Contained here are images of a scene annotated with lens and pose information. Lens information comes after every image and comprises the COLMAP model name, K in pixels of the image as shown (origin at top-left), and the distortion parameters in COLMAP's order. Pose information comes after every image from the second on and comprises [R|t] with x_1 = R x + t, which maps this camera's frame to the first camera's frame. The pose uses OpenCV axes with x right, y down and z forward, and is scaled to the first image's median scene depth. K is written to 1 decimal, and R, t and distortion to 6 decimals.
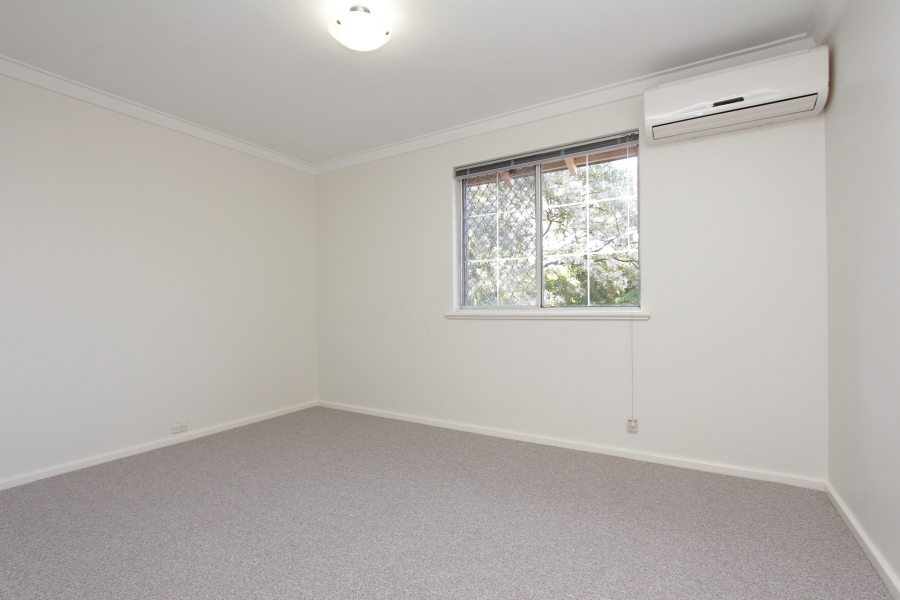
lens RADIAL K [[412.2, 0, 448.3], [0, 412.2, 307.2], [0, 0, 1]] dist [-0.019116, 0.000309]
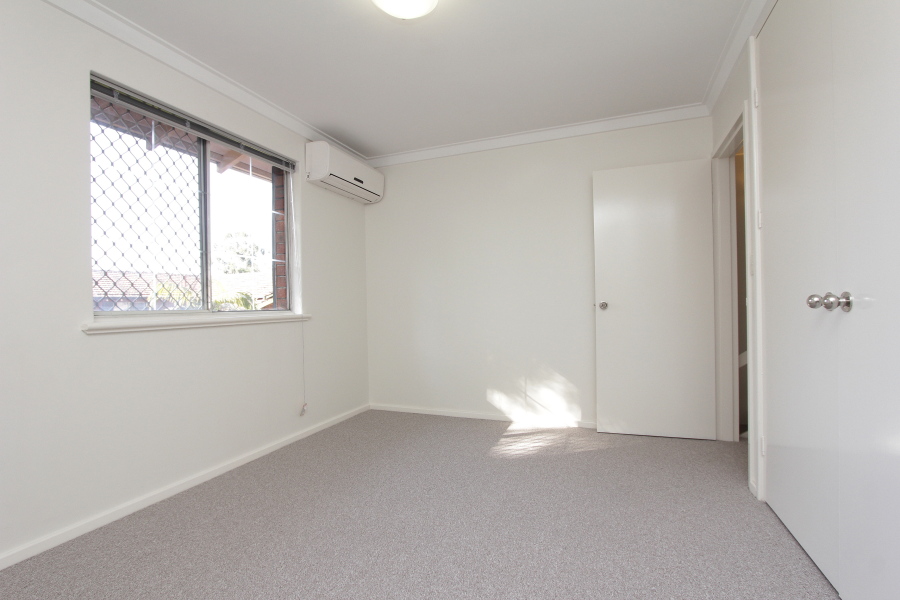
lens RADIAL K [[412.2, 0, 448.3], [0, 412.2, 307.2], [0, 0, 1]] dist [-0.019116, 0.000309]
pose [[-0.164809, 0.007451, 0.986297, -0.790964], [0.021739, 0.999756, -0.003920, 0.004578], [-0.986086, 0.020795, -0.164931, 0.768840]]
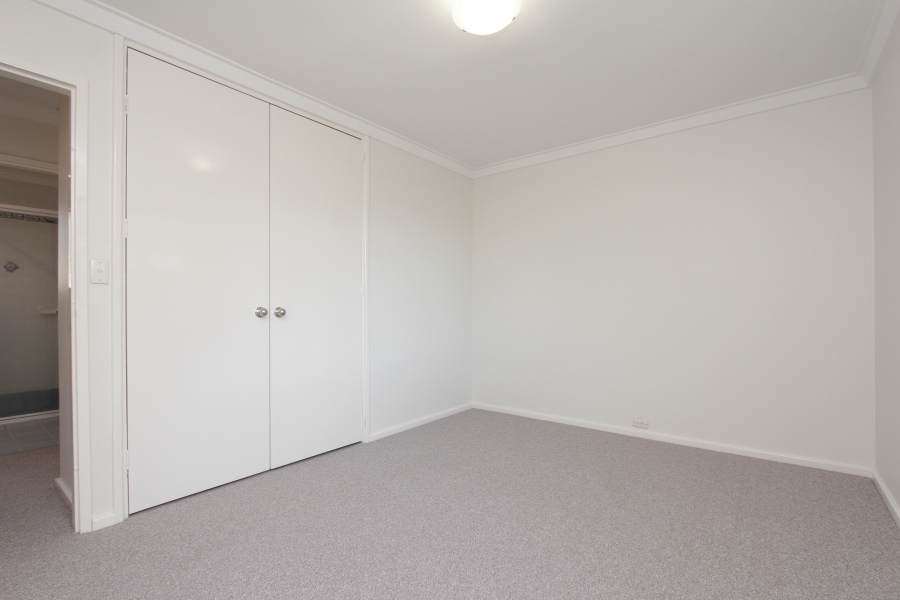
lens RADIAL K [[412.2, 0, 448.3], [0, 412.2, 307.2], [0, 0, 1]] dist [-0.019116, 0.000309]
pose [[-0.131723, 0.010801, -0.991228, 0.523272], [0.002660, 0.999941, 0.010543, -0.018501], [0.991283, -0.001248, -0.131744, 0.756371]]
